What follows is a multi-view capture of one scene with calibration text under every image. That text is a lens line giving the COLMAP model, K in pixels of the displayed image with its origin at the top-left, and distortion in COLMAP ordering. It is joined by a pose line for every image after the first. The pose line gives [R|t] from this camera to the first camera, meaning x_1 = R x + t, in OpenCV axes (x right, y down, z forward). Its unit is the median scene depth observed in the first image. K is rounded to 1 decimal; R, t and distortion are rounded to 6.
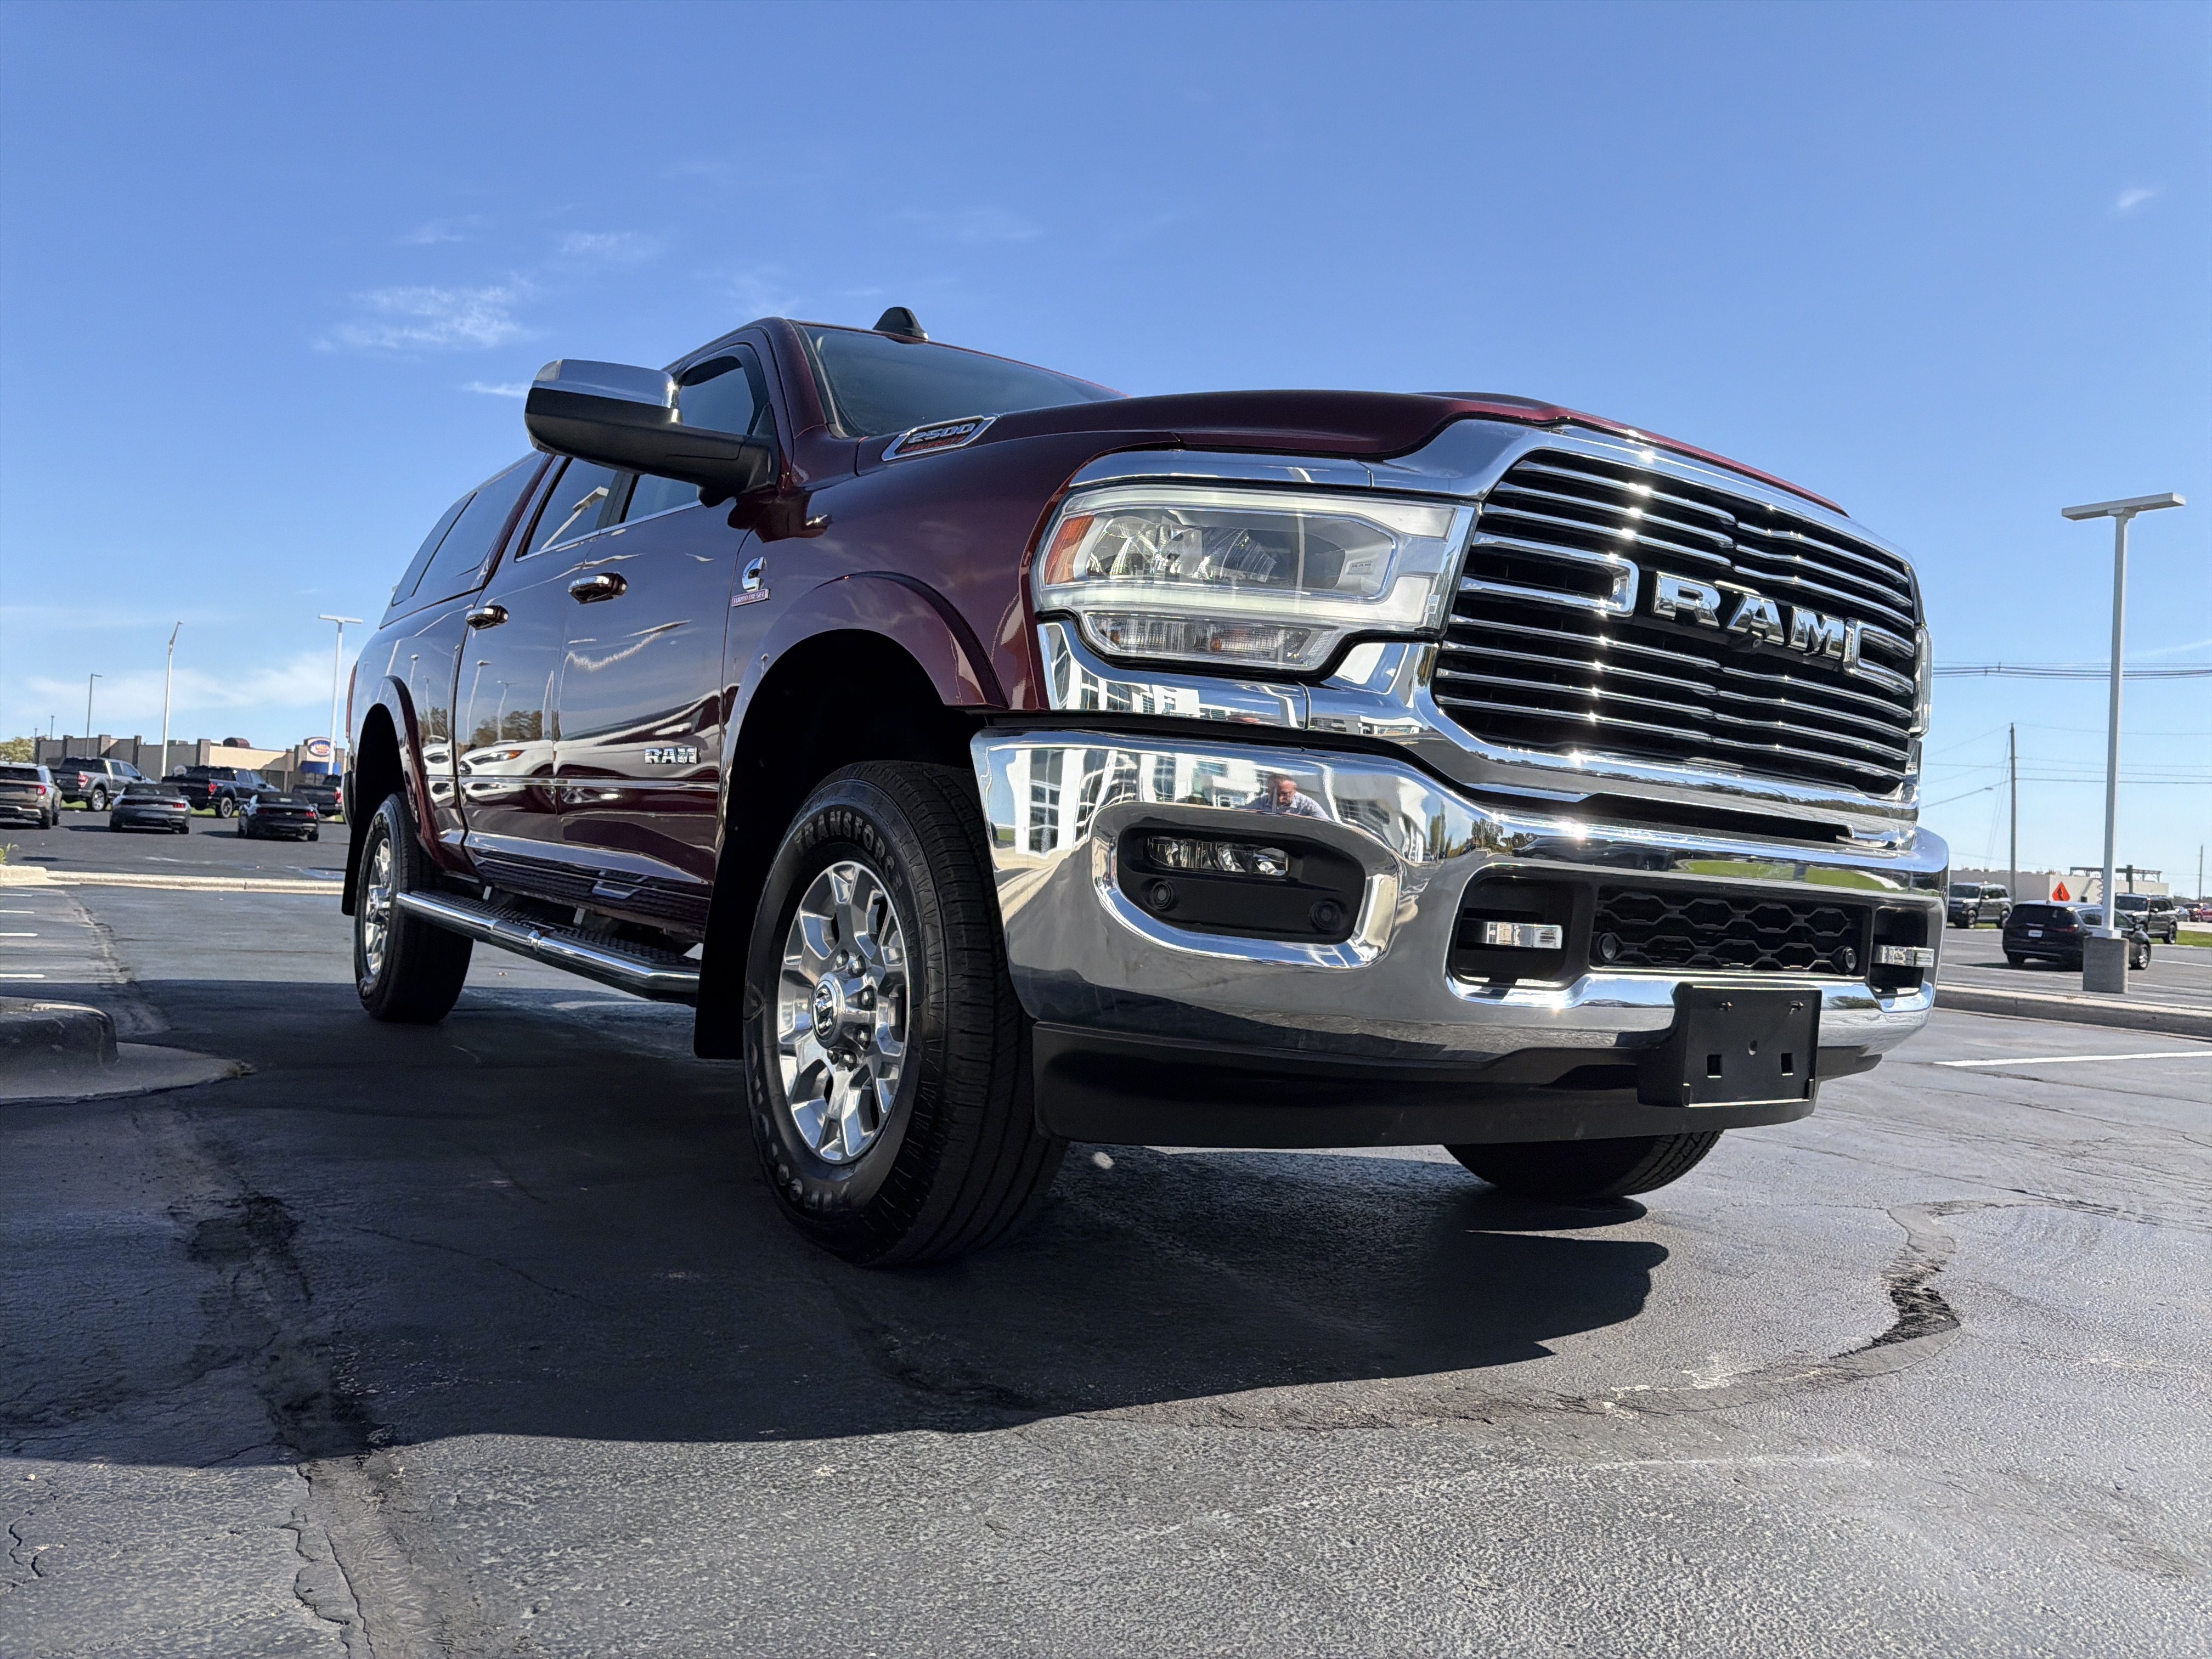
lens RADIAL K [[1590.0, 0, 1130.5], [0, 1590.0, 803.3], [0, 0, 1]] dist [0.001567, -0.005038]
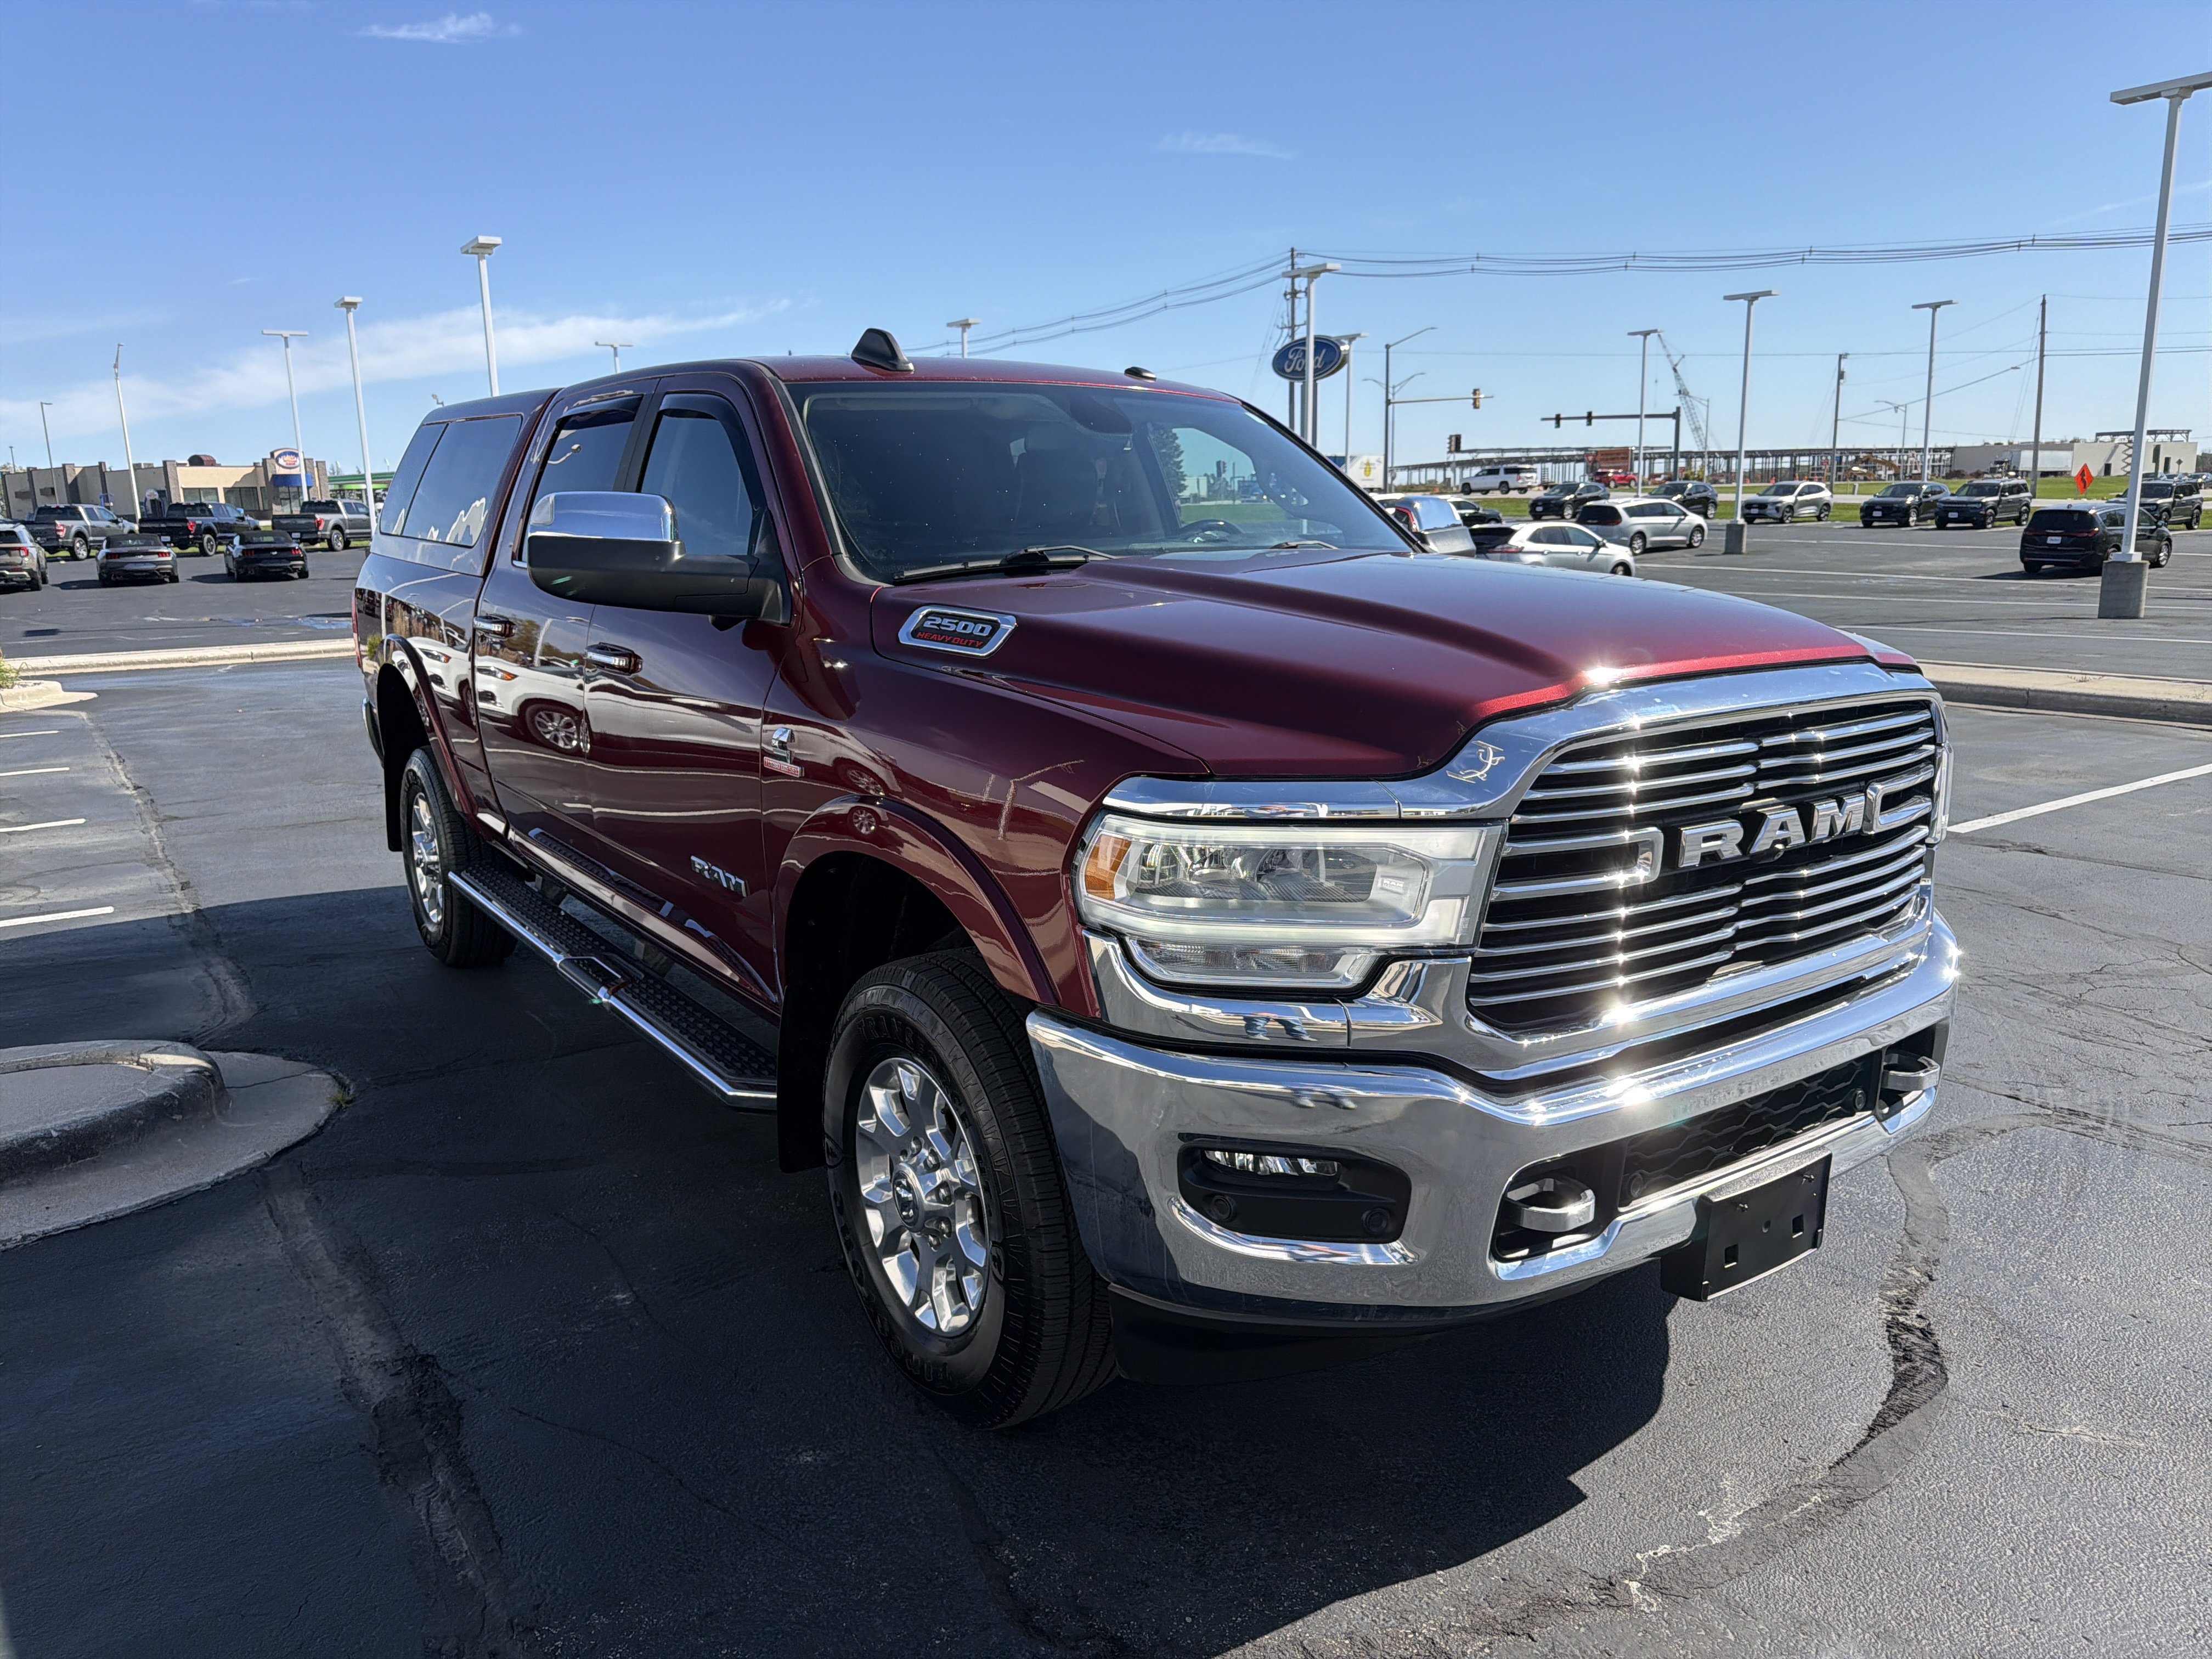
lens RADIAL K [[1593.0, 0, 1111.6], [0, 1593.0, 826.7], [0, 0, 1]] dist [0.005662, -0.009623]
pose [[0.997049, -0.073191, -0.023169, -0.008153], [0.076596, 0.968776, 0.235809, -0.342402], [0.005186, -0.236888, 0.971523, 0.003325]]
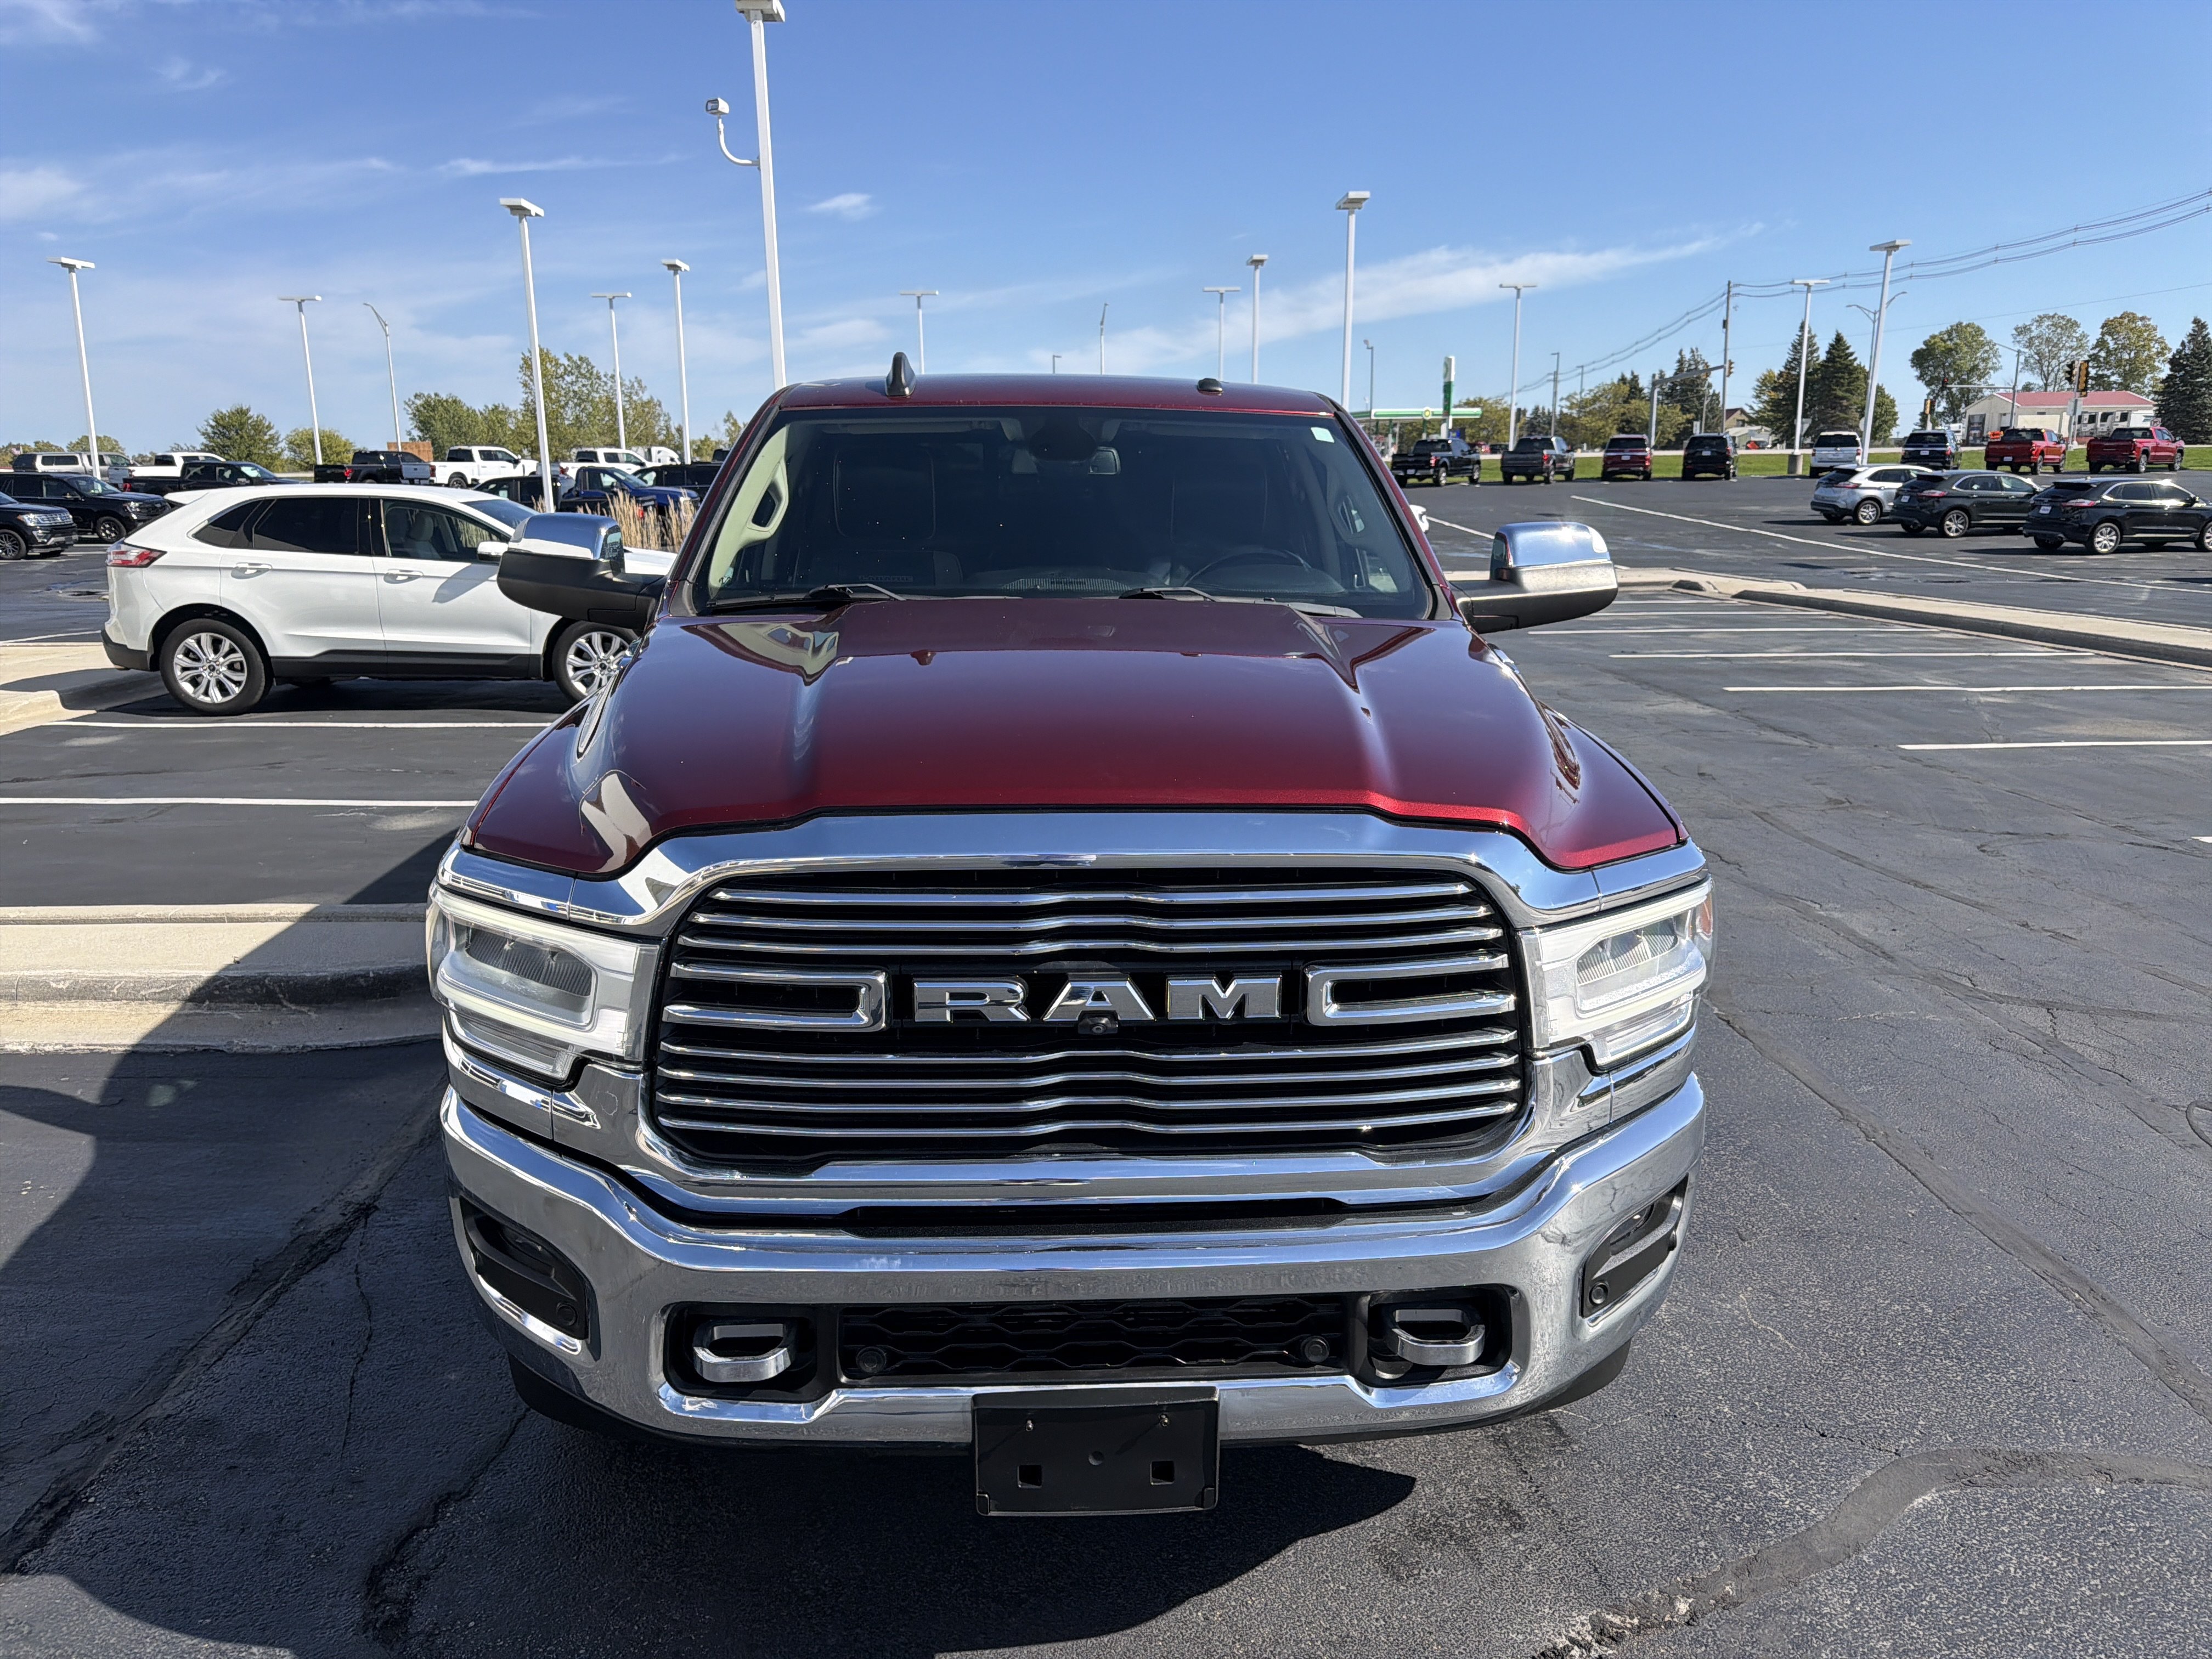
lens RADIAL K [[1594.5, 0, 1106.0], [0, 1594.5, 829.5], [0, 0, 1]] dist [0.007234, -0.007078]
pose [[0.840279, 0.061175, -0.538692, 0.744125], [0.076832, 0.970149, 0.230018, -0.350350], [0.536683, -0.234668, 0.810495, 0.287744]]
